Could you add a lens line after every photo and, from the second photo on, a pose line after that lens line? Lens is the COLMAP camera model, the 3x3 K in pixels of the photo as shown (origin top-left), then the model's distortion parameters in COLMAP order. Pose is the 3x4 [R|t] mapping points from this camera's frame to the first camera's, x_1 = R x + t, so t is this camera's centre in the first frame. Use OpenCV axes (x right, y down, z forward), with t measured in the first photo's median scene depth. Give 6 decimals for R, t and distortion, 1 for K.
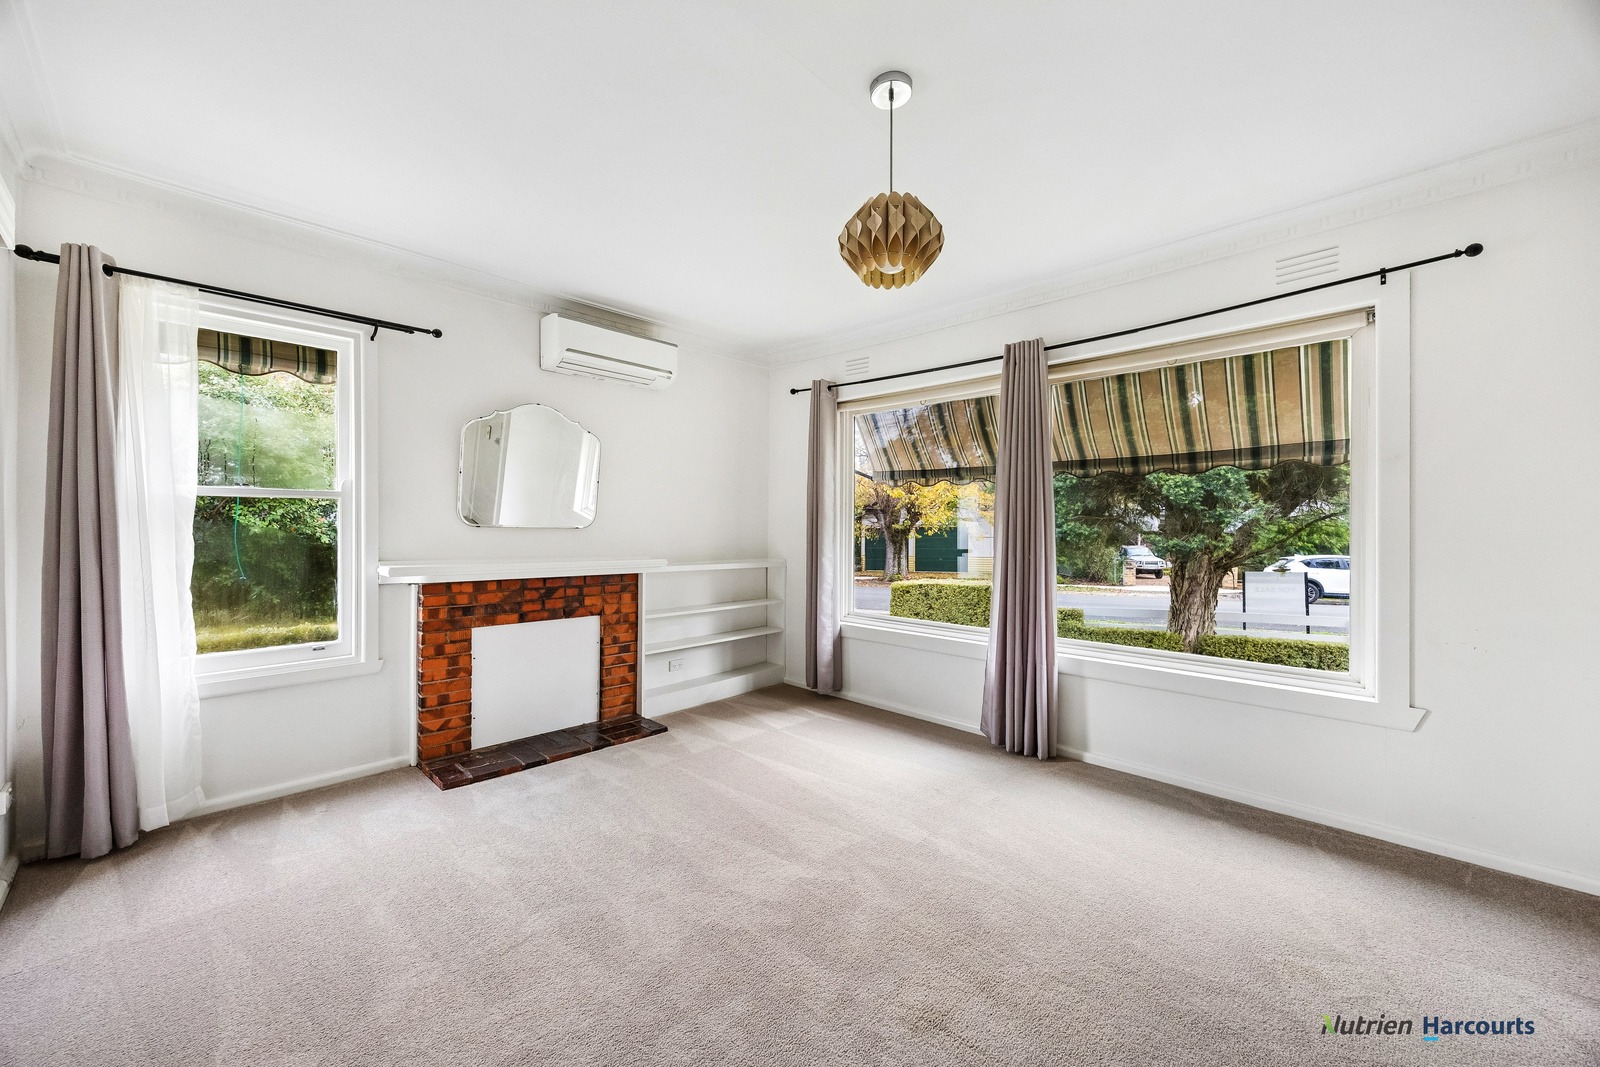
lens RADIAL K [[602.4, 0, 793.8], [0, 602.4, 530.2], [0, 0, 1]] dist [-0.000235, 0.000006]
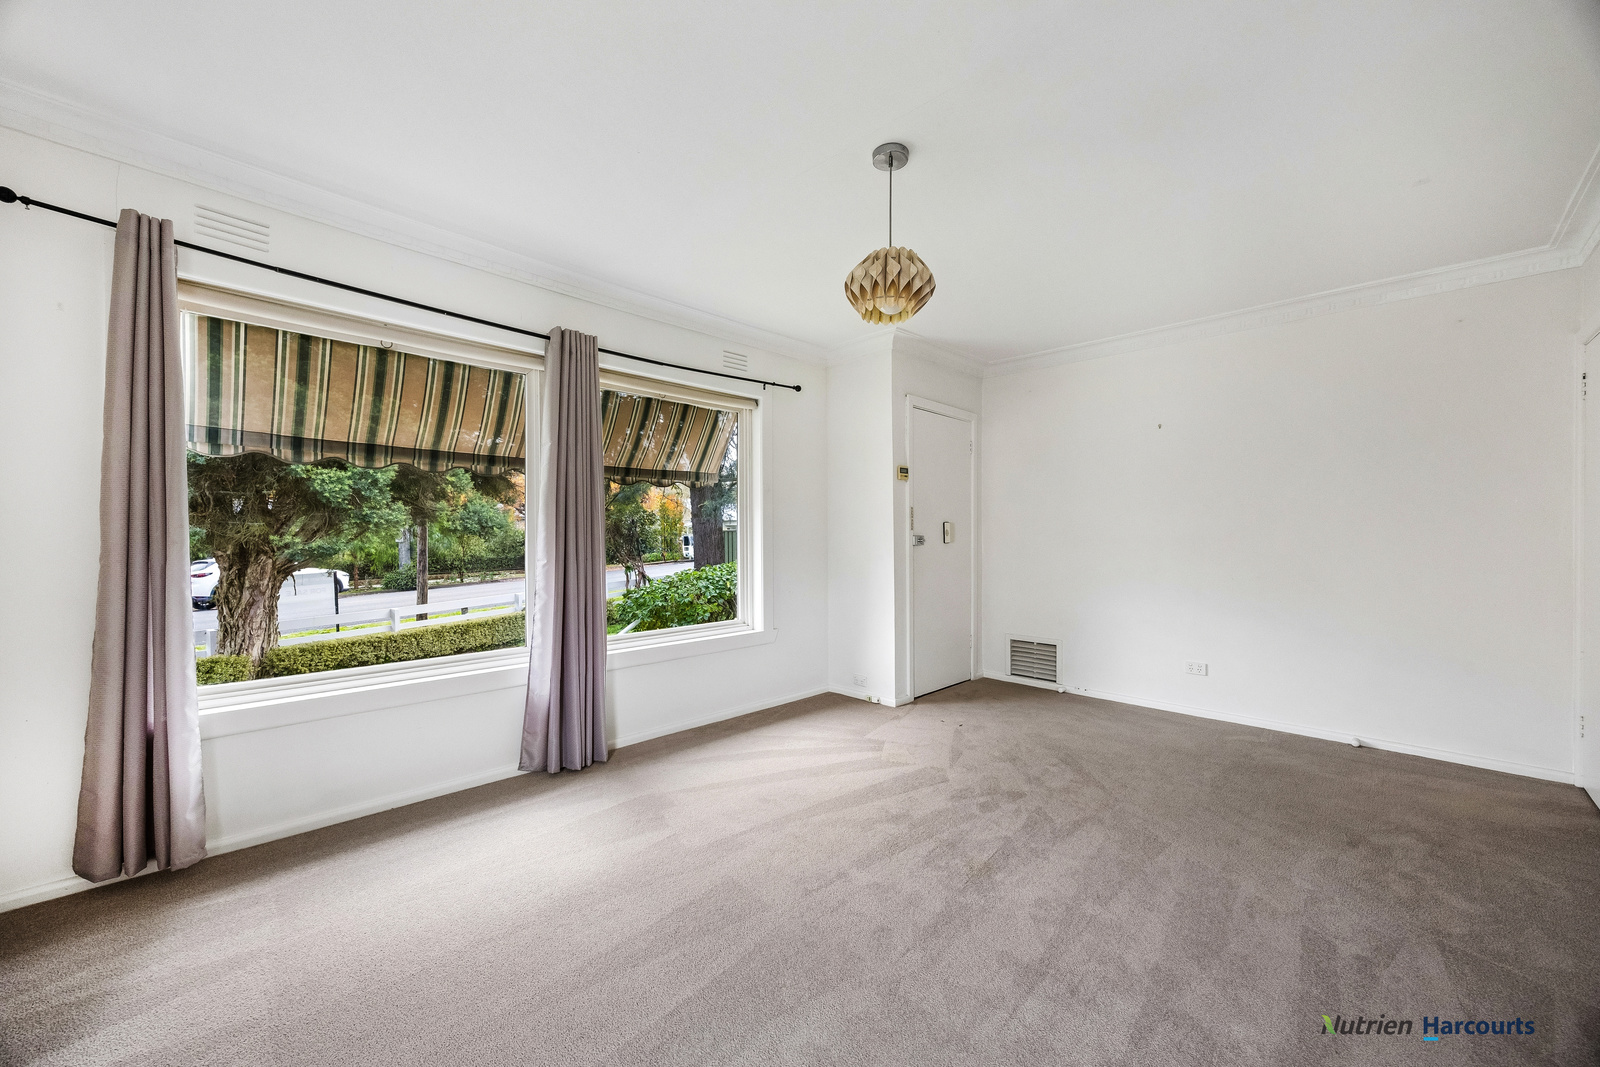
lens RADIAL K [[602.4, 0, 793.8], [0, 602.4, 530.2], [0, 0, 1]] dist [-0.000235, 0.000006]
pose [[0.003749, 0.008025, 0.999961, -0.258050], [-0.003498, 0.999962, -0.008012, 0.004572], [-0.999987, -0.003468, 0.003777, 0.308196]]
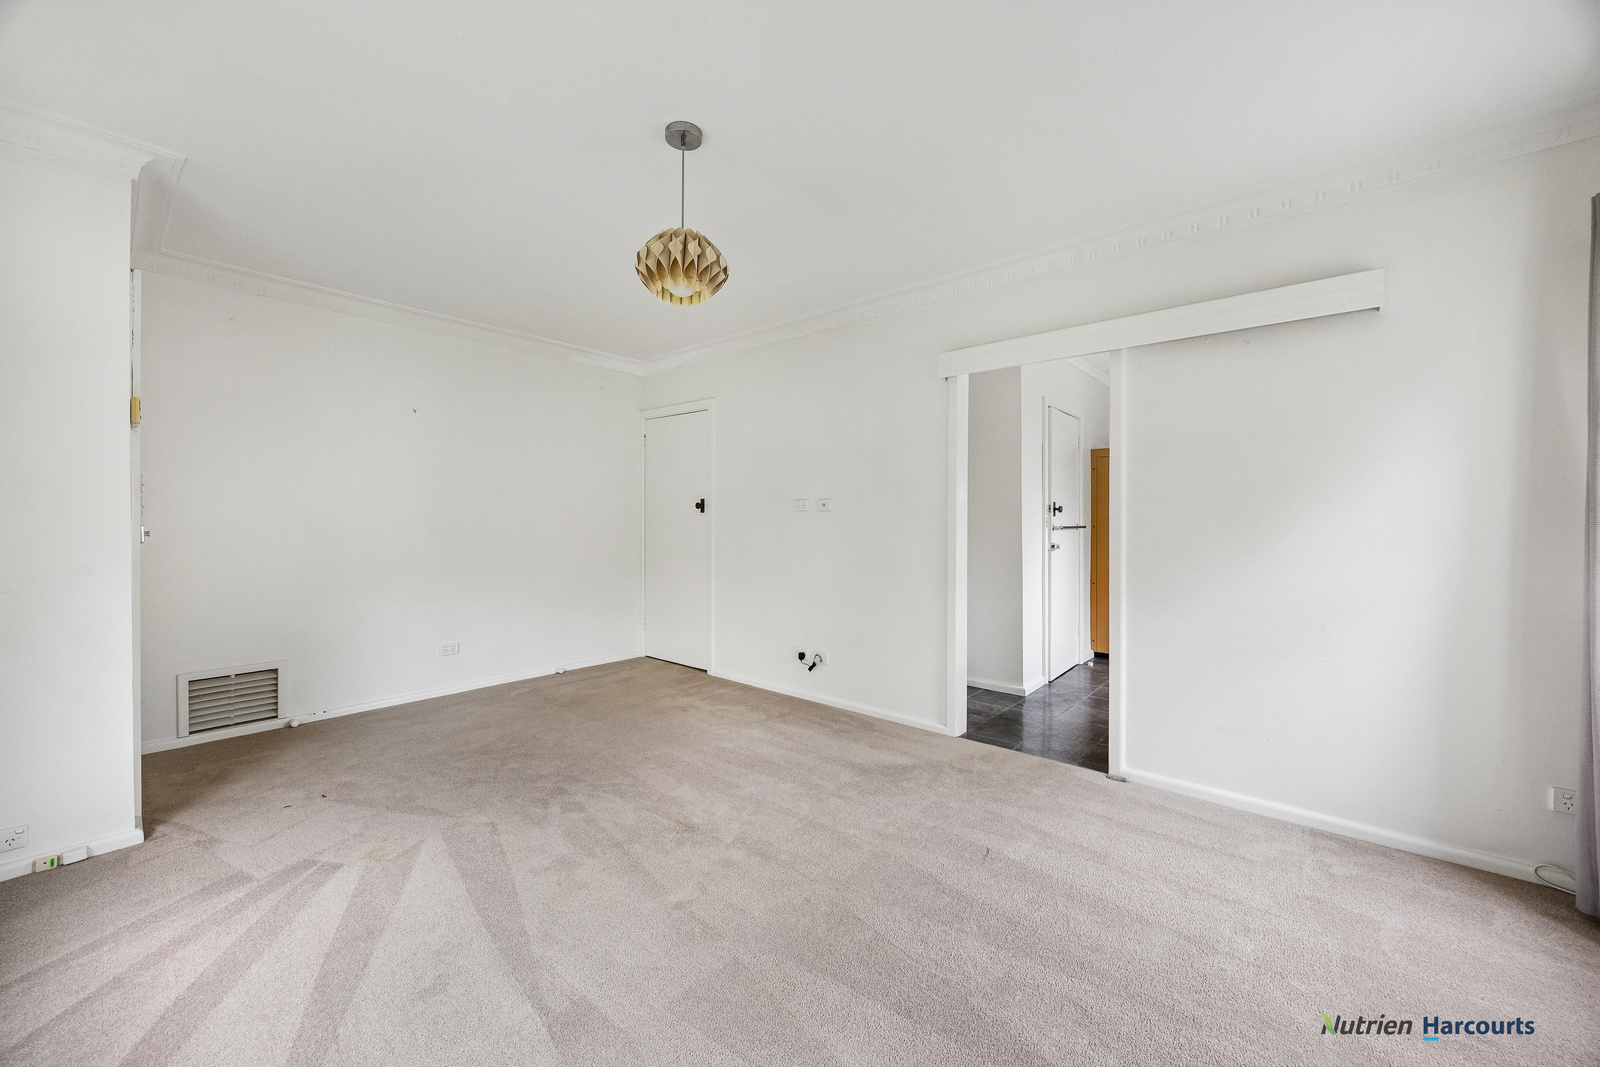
lens RADIAL K [[616.2, 0, 801.1], [0, 616.2, 526.2], [0, 0, 1]] dist [0.000221, 0.000013]
pose [[-0.996400, -0.000868, -0.084775, 0.019431], [-0.001134, 0.999995, 0.003086, 0.005304], [0.084772, 0.003171, -0.996395, 0.565800]]
